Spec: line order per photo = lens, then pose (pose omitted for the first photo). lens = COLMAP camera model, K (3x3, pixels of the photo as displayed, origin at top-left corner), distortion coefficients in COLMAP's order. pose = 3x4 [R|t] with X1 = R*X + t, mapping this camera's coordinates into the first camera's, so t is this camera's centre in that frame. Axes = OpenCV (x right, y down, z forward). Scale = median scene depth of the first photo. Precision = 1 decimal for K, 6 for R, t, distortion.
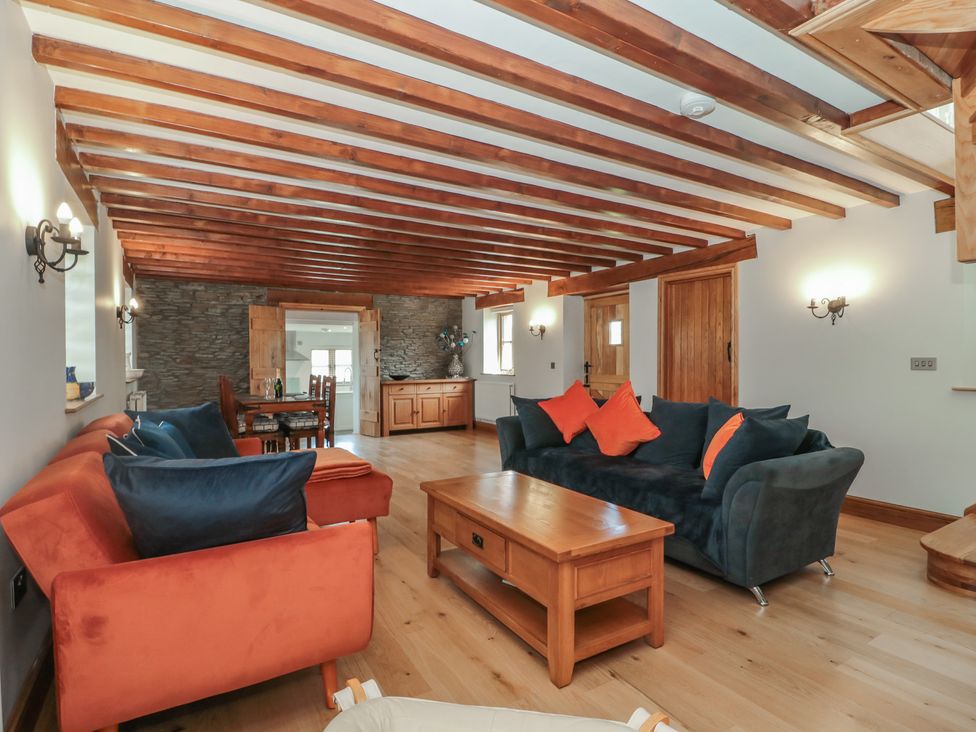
lens RADIAL K [[513.0, 0, 485.7], [0, 513.0, 367.5], [0, 0, 1]] dist [0.001187, -0.012225]
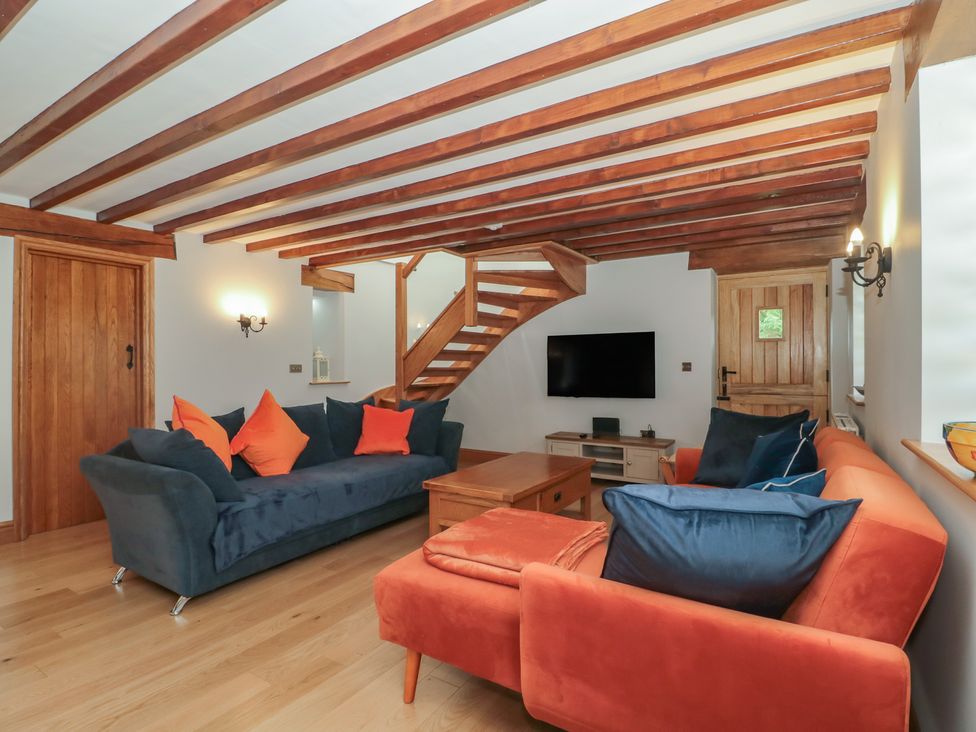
lens RADIAL K [[513.0, 0, 485.7], [0, 513.0, 367.5], [0, 0, 1]] dist [0.001187, -0.012225]
pose [[-0.450971, -0.007915, 0.892504, -0.526912], [0.011055, 0.999834, 0.014453, -0.018172], [-0.892470, 0.016385, -0.450808, 0.822658]]
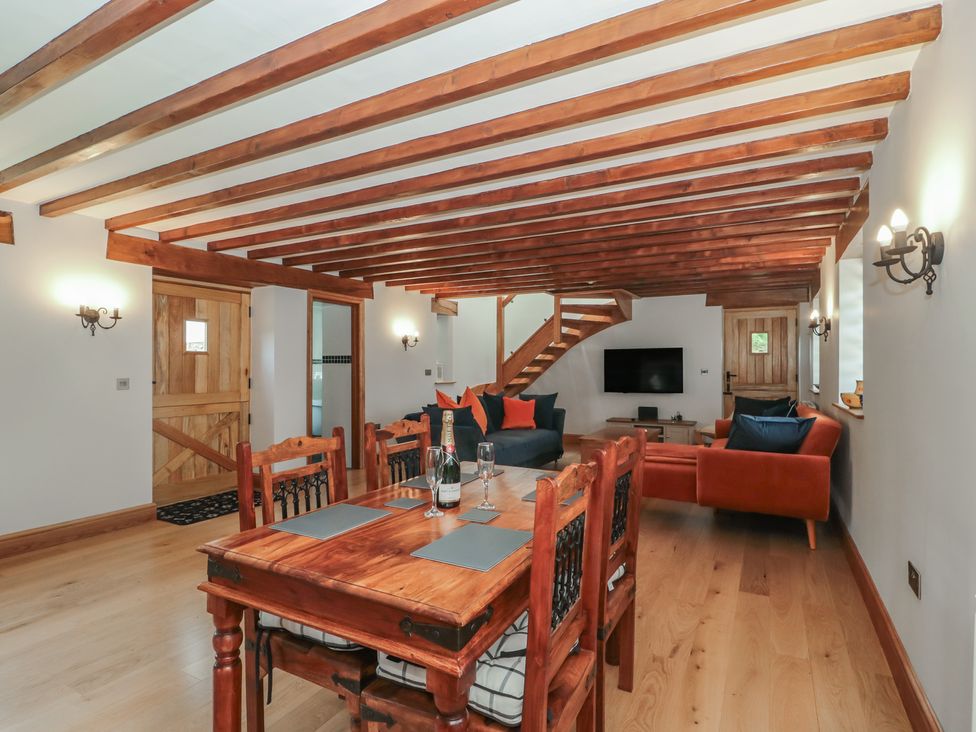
lens RADIAL K [[509.5, 0, 494.3], [0, 509.5, 372.2], [0, 0, 1]] dist [0.000726, -0.014116]
pose [[-0.508231, -0.011743, 0.861141, -0.762356], [0.009096, 0.999778, 0.019002, -0.032796], [-0.861173, 0.017490, -0.508011, 1.281253]]
